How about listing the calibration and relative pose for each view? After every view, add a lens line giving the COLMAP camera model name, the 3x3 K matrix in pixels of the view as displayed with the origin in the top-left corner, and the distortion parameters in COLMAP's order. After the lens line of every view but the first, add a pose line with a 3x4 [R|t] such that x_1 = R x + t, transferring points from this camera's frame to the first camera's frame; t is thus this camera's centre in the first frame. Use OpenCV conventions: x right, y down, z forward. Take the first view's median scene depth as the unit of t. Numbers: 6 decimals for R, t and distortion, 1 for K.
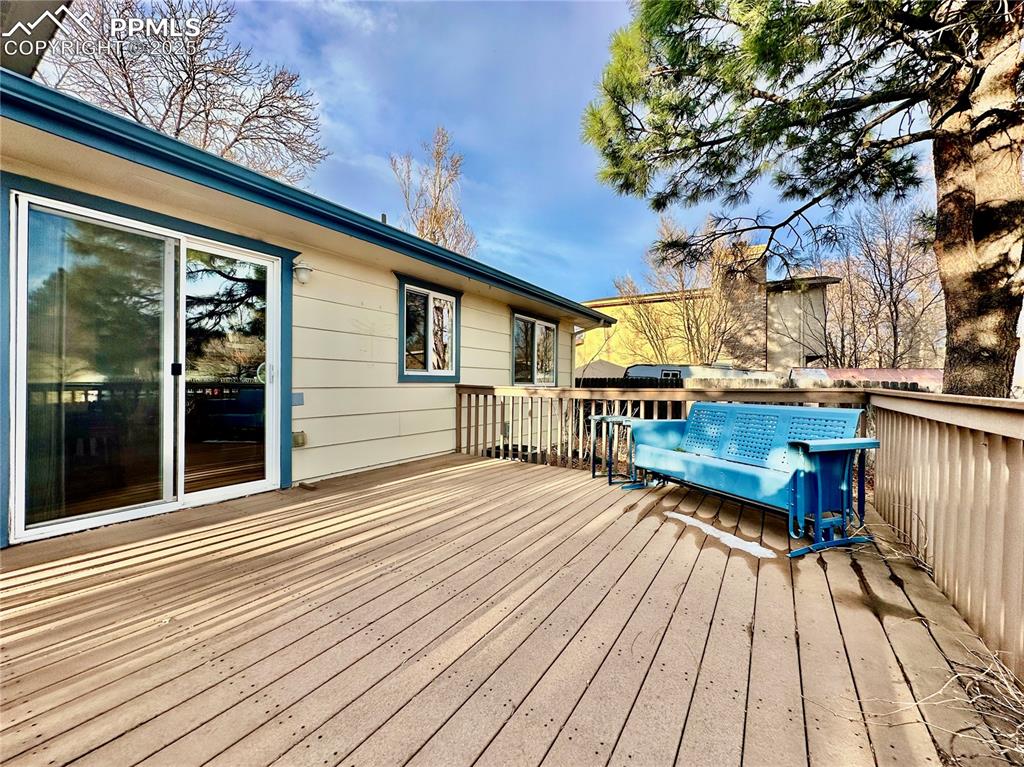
lens RADIAL K [[406.8, 0, 512.0], [0, 406.8, 383.5], [0, 0, 1]] dist [0.000843, 0.000161]
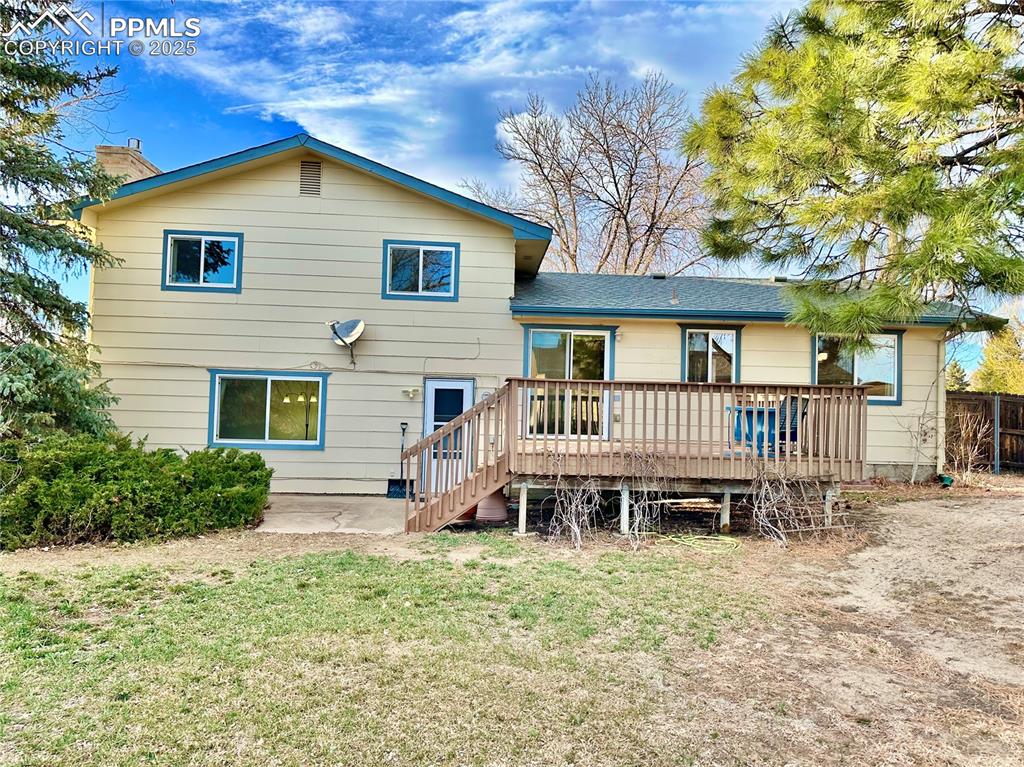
lens RADIAL K [[716.0, 0, 512.0], [0, 716.0, 383.5], [0, 0, 1]] dist [0.190507, -0.372867]
pose [[0.573540, -0.022553, -0.818867, 1.653294], [-0.024605, 0.998696, -0.044739, 0.109126], [0.818808, 0.045808, 0.572237, -1.160343]]
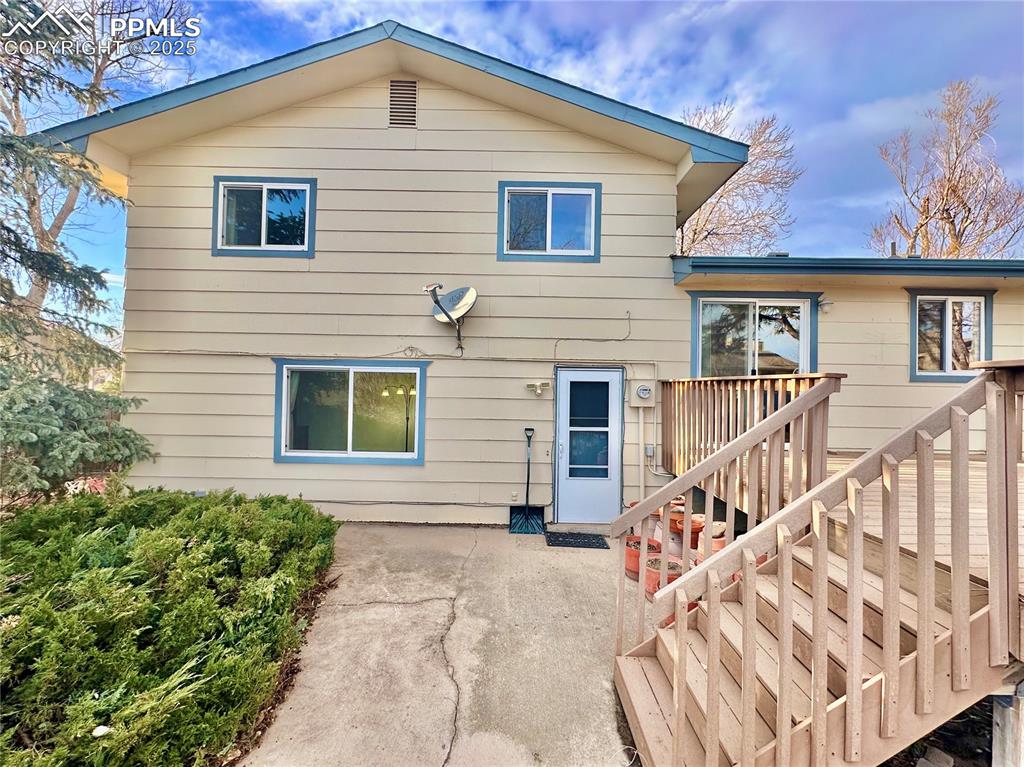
lens RADIAL K [[406.8, 0, 512.0], [0, 406.8, 383.5], [0, 0, 1]] dist [0.000843, 0.000161]
pose [[0.537320, -0.008466, -0.843336, 0.089368], [-0.016638, 0.999649, -0.020636, 0.044106], [0.843215, 0.025120, 0.536990, -0.571281]]
